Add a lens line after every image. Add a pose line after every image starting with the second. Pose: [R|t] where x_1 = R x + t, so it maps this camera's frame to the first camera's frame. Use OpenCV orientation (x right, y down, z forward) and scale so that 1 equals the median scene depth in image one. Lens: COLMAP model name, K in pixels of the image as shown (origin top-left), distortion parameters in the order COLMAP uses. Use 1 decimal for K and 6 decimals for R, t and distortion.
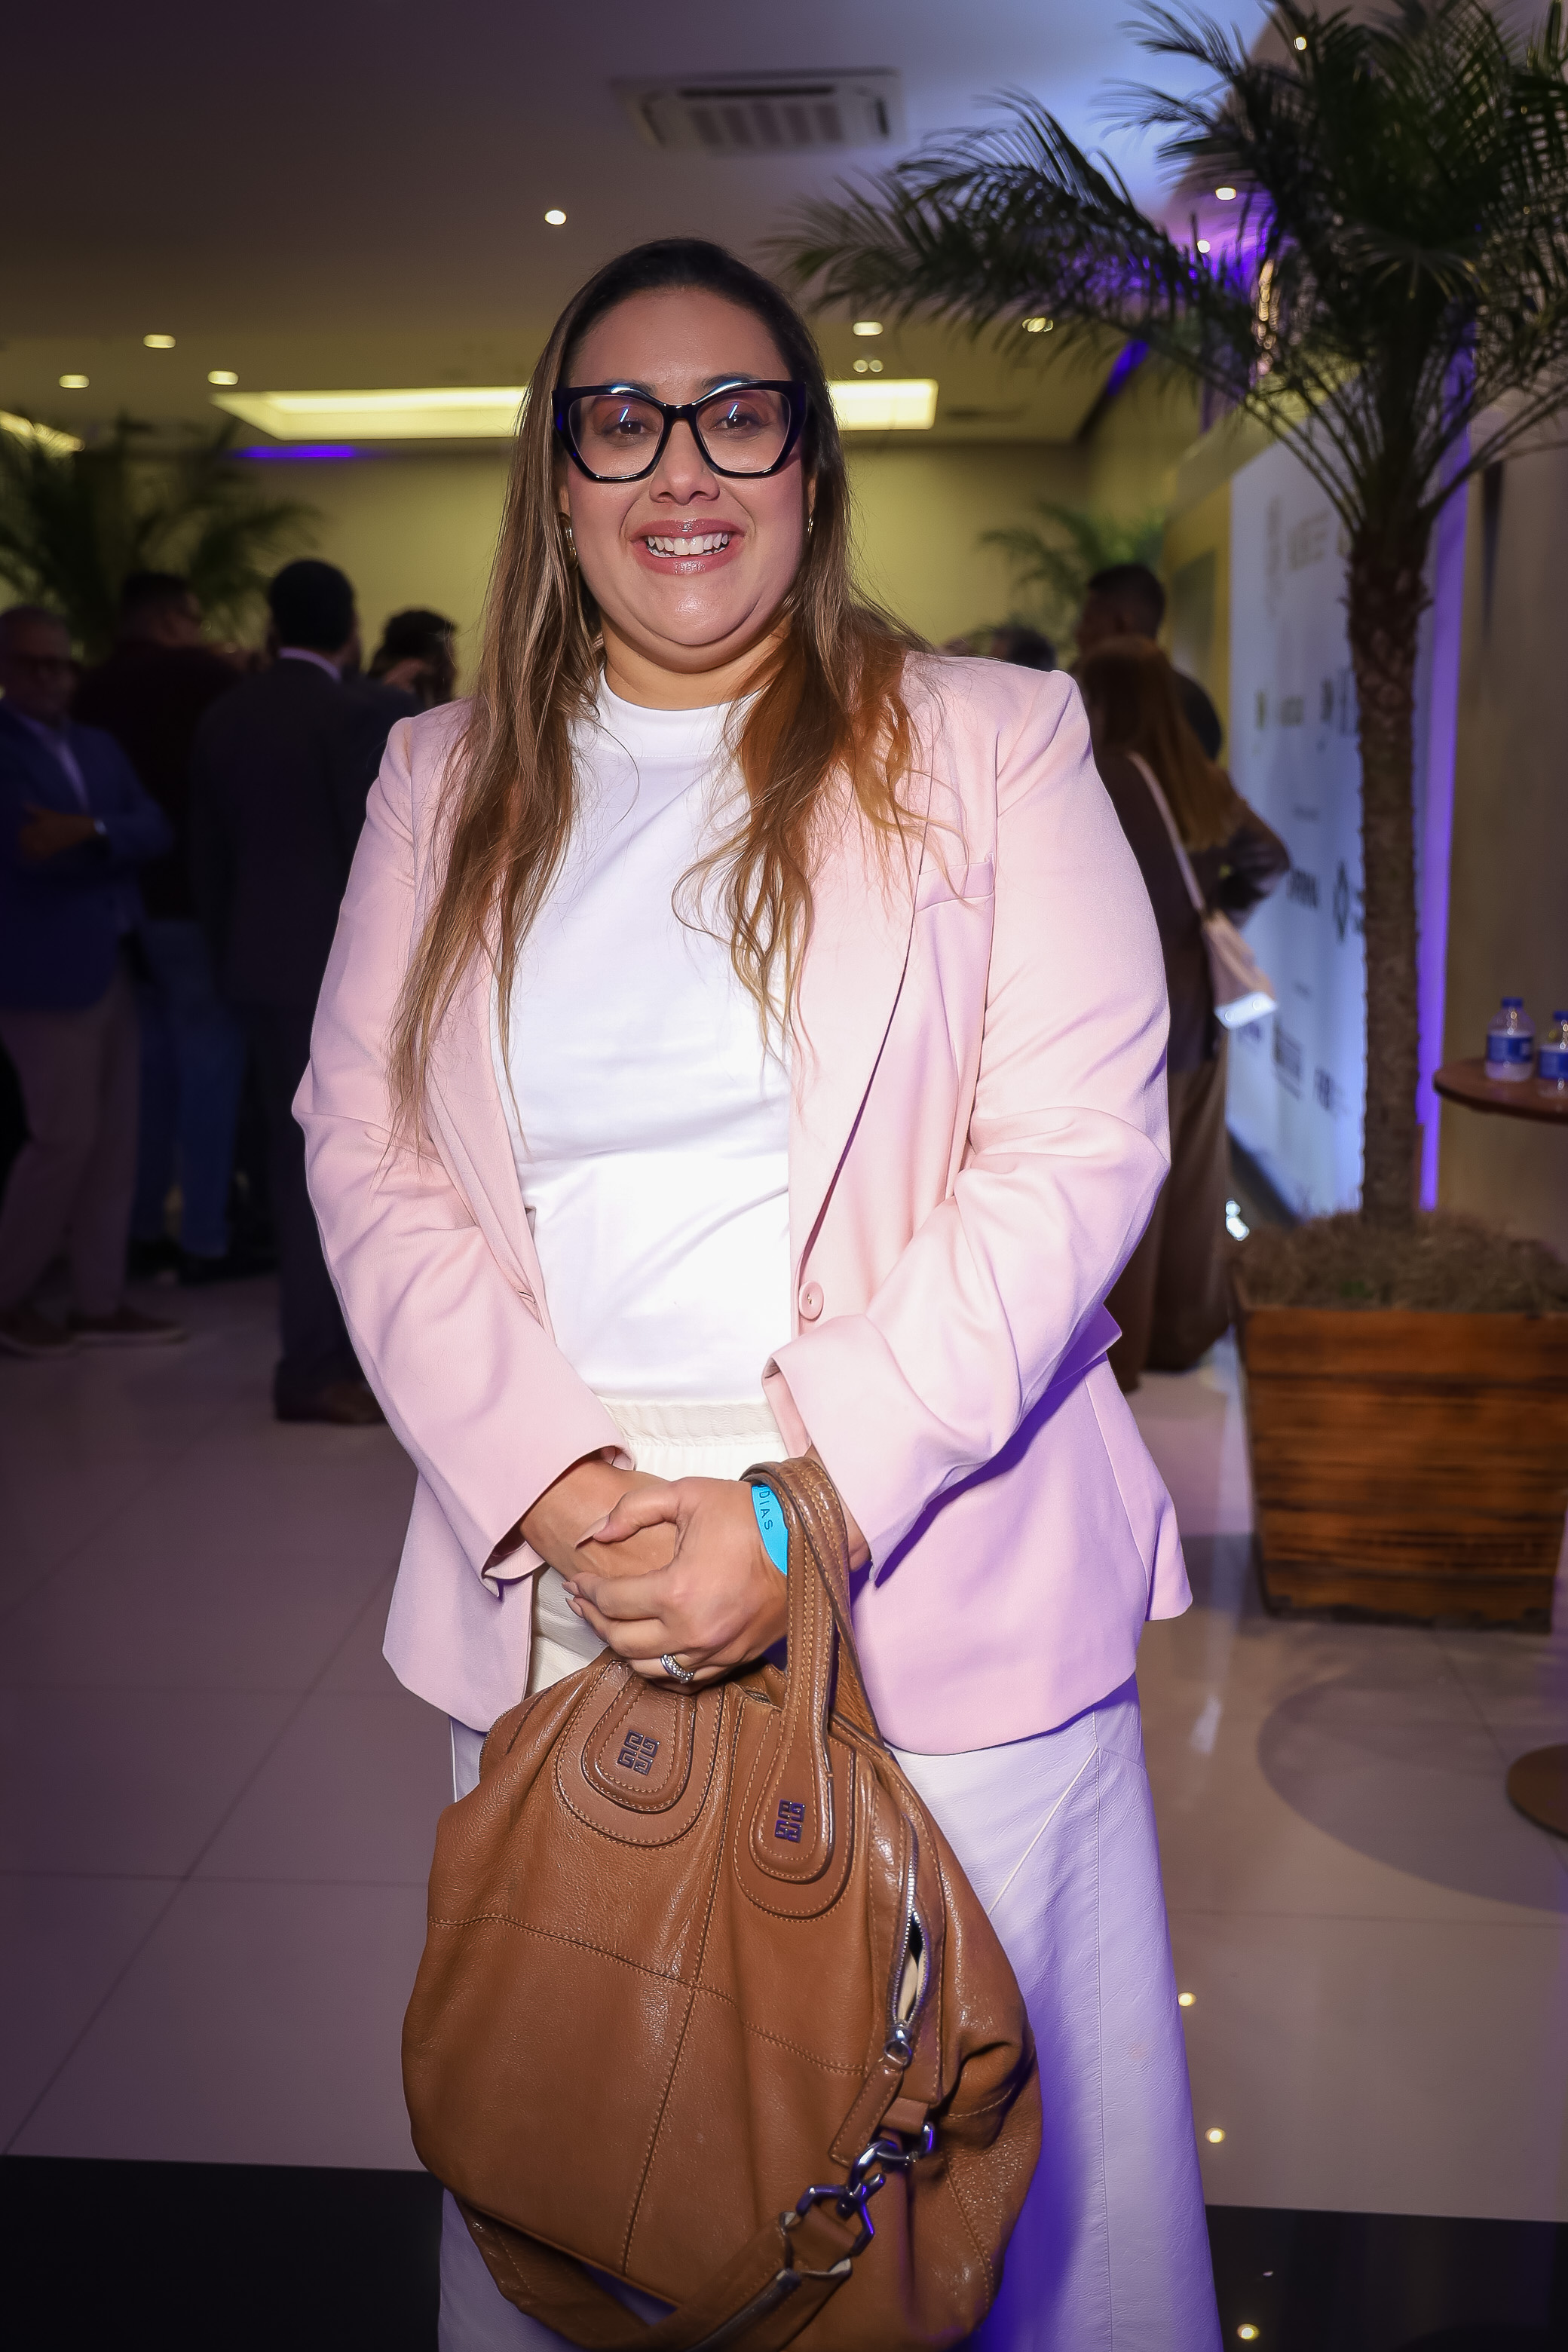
lens RADIAL K [[2371.1, 0, 784.0], [0, 2371.1, 1176.0], [0, 0, 1]] dist [0.034614, -0.005018]
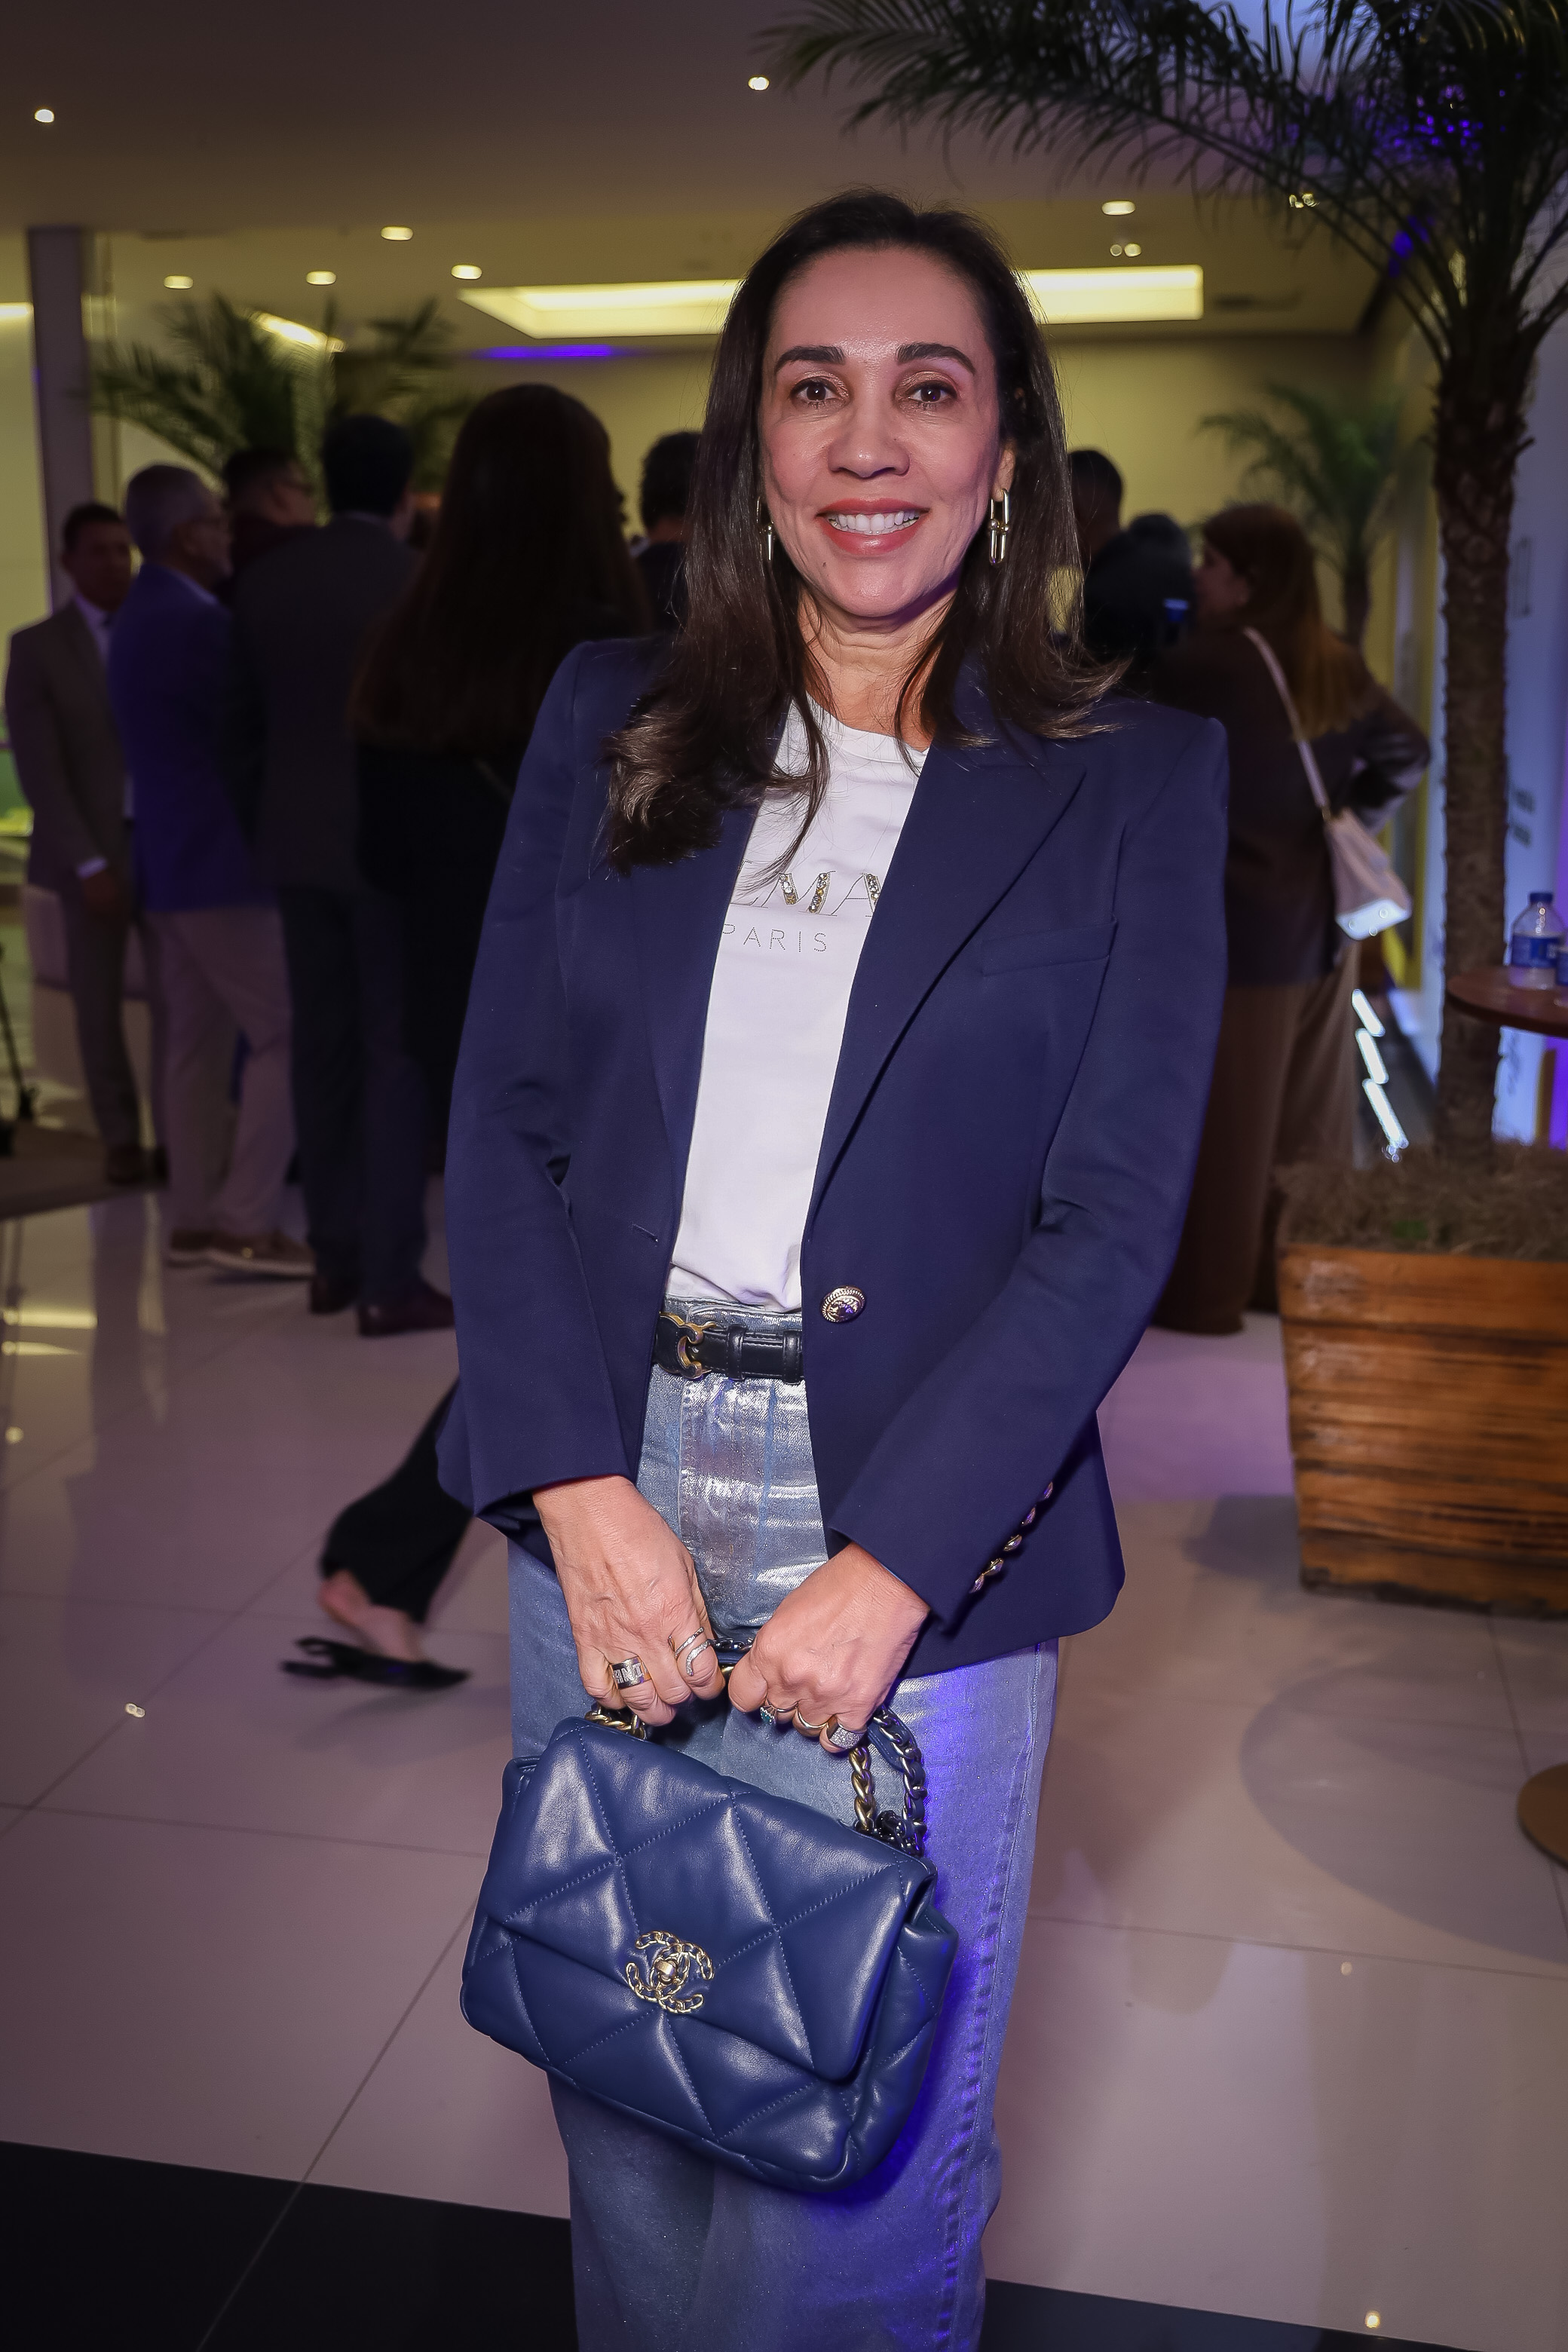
lens RADIAL K [[2371.1, 0, 784.0], [0, 2371.1, 1176.0], [0, 0, 1]] dist [0.034614, -0.005018]
pose [[0.991900, 0.035867, -0.121852, 0.115136], [-0.031861, 0.998891, 0.034667, 0.004822], [0.122961, -0.030504, 0.991943, 0.094811]]
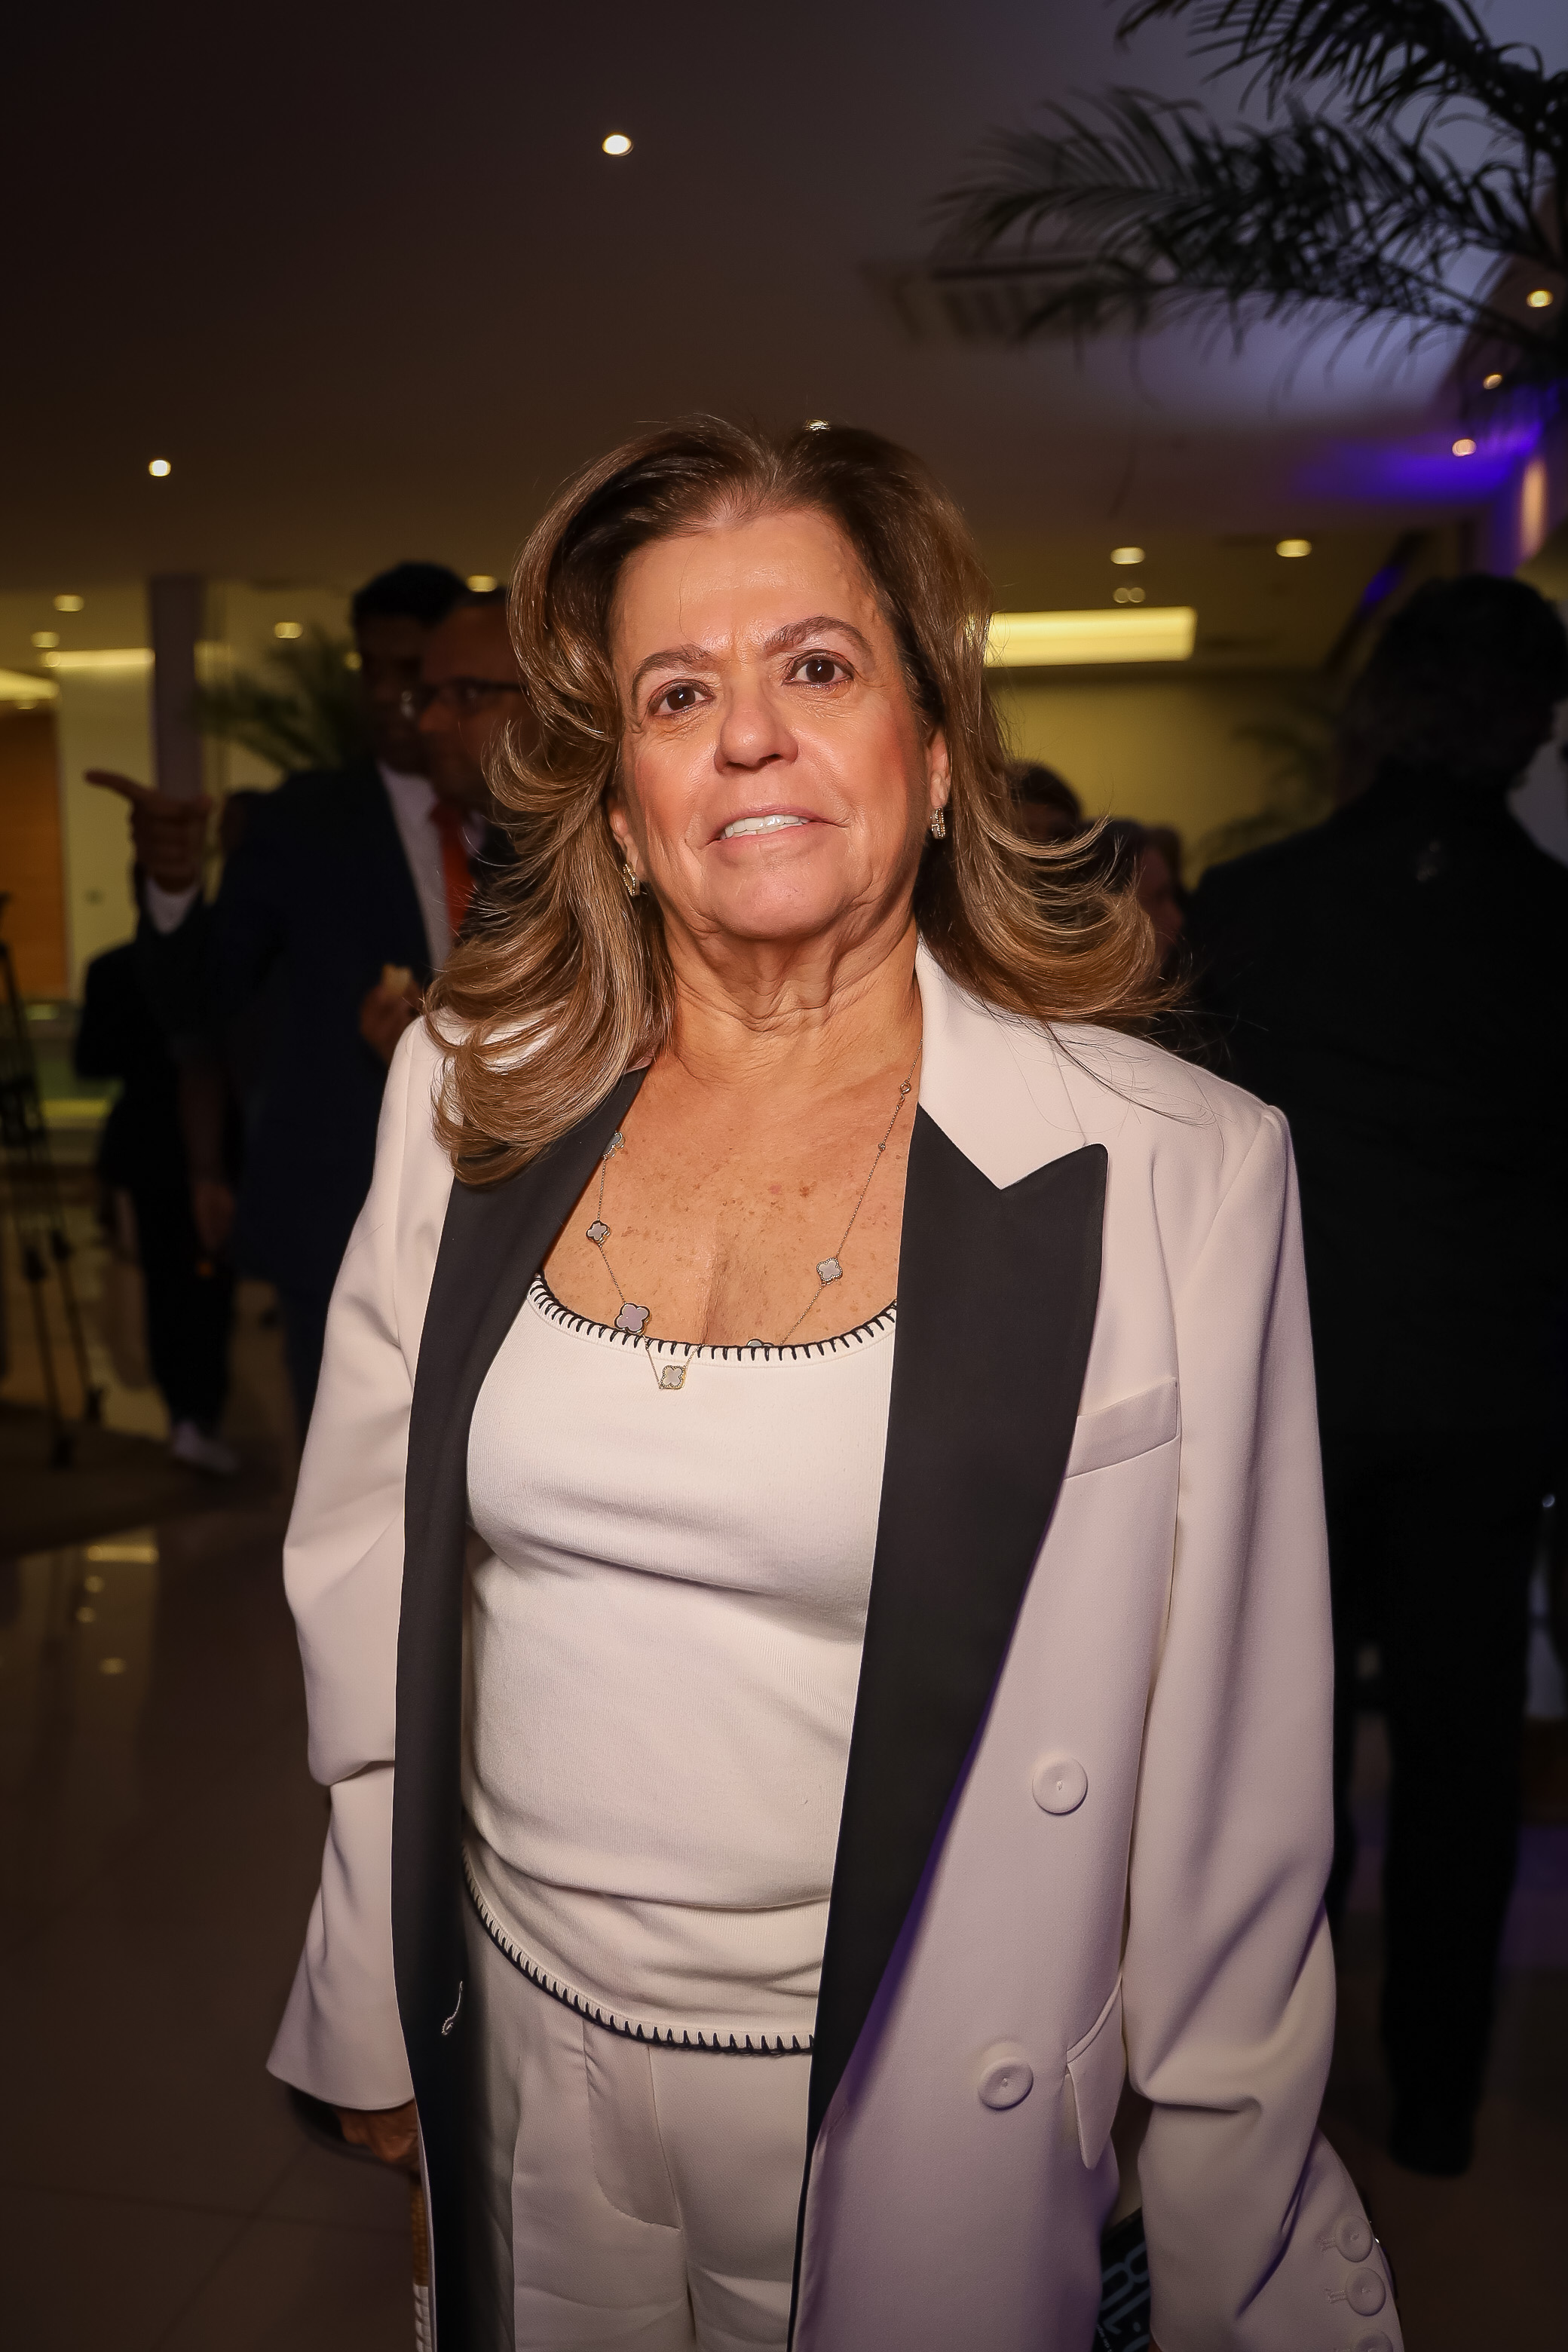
lens RADIAL K [[2026.6, 0, 784.0], [0, 2026.6, 1176.0], [0, 0, 1]] dist [0.009238, 0.004357]
pose [[0.991061, 0.019072, -0.132041, 0.028541], [-0.028524, 0.997134, -0.070070, -0.046113], [0.130326, 0.073210, 0.988765, 0.380118]]
